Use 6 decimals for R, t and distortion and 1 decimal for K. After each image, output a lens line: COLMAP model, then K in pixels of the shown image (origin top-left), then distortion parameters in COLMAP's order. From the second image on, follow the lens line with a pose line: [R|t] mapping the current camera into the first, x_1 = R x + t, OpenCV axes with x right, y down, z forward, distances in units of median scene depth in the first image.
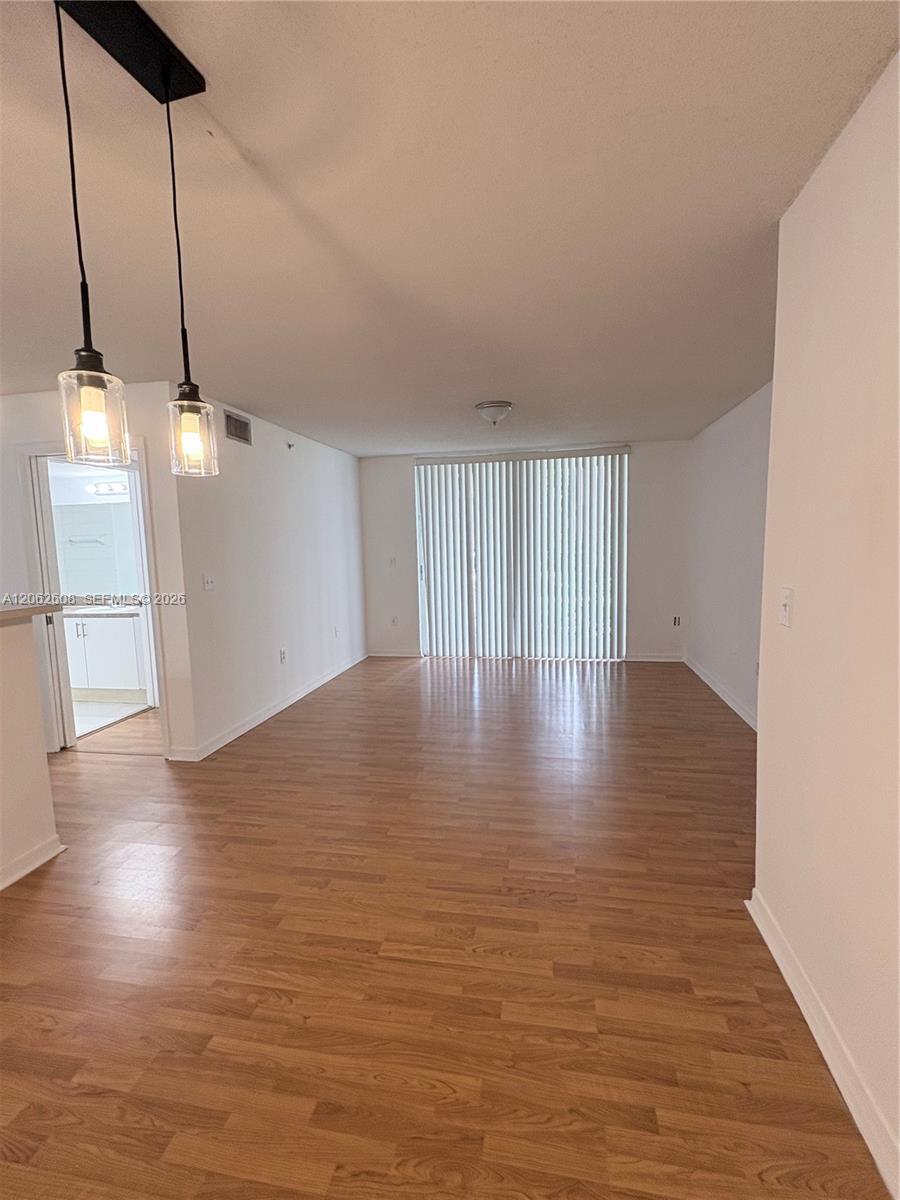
lens RADIAL K [[555.7, 0, 448.2], [0, 555.7, 601.1], [0, 0, 1]] dist [-0.000585, 0.000821]
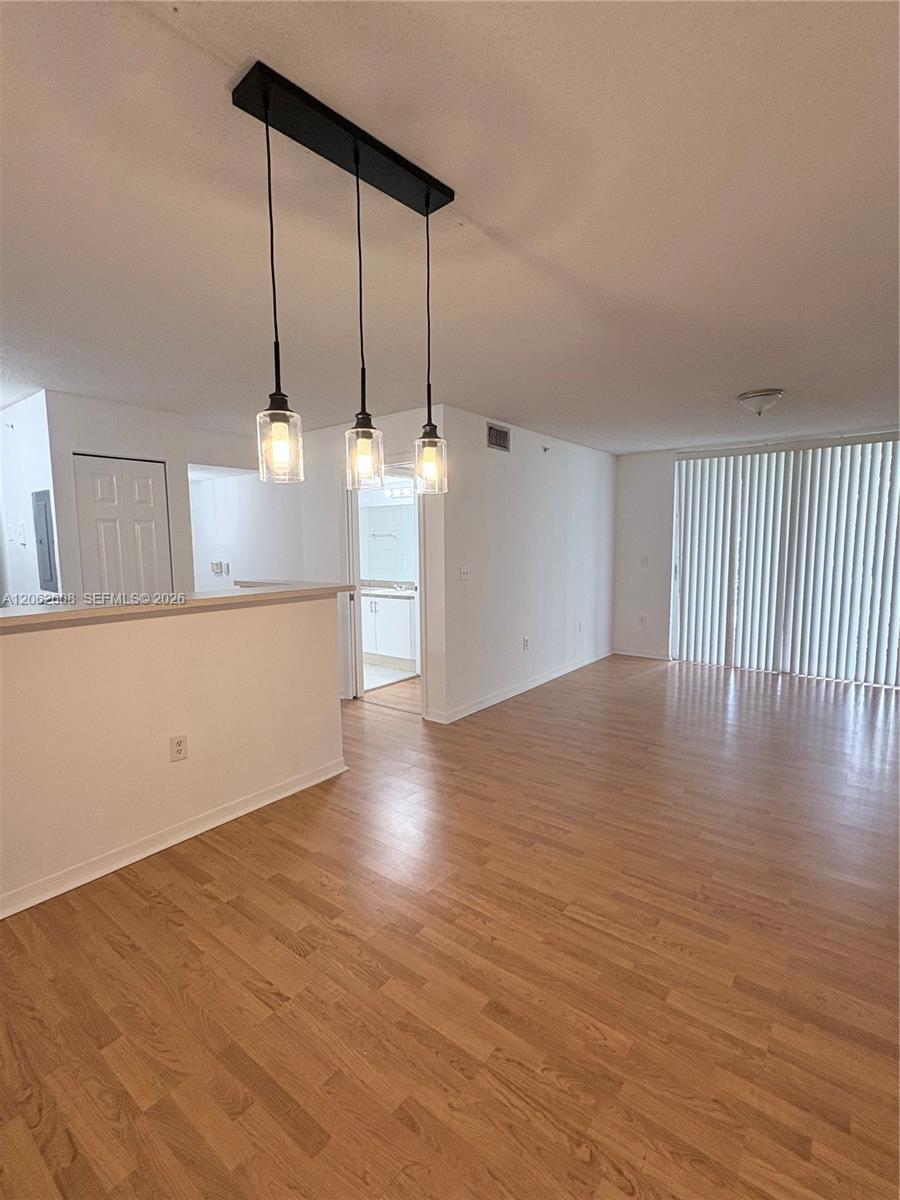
lens RADIAL K [[555.7, 0, 448.2], [0, 555.7, 601.1], [0, 0, 1]] dist [-0.000585, 0.000821]
pose [[0.890785, 0.065103, -0.449737, 0.080236], [-0.060824, 0.997861, 0.023975, -0.002254], [0.450336, 0.005998, 0.892839, -0.067129]]
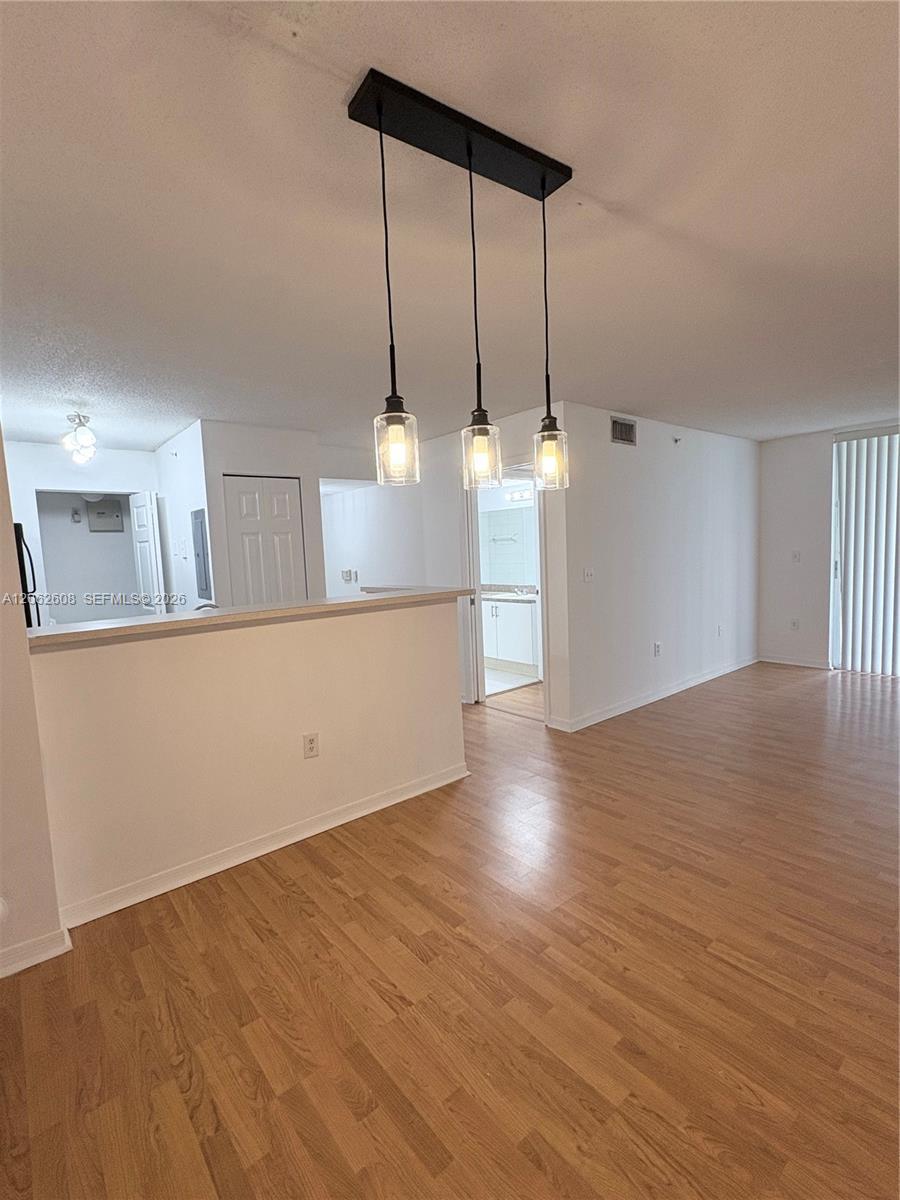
lens RADIAL K [[555.7, 0, 448.2], [0, 555.7, 601.1], [0, 0, 1]] dist [-0.000585, 0.000821]
pose [[0.773086, 0.051214, -0.632230, 0.071437], [-0.044437, 0.998659, 0.026560, 0.000688], [0.632743, 0.007561, 0.774325, -0.048830]]
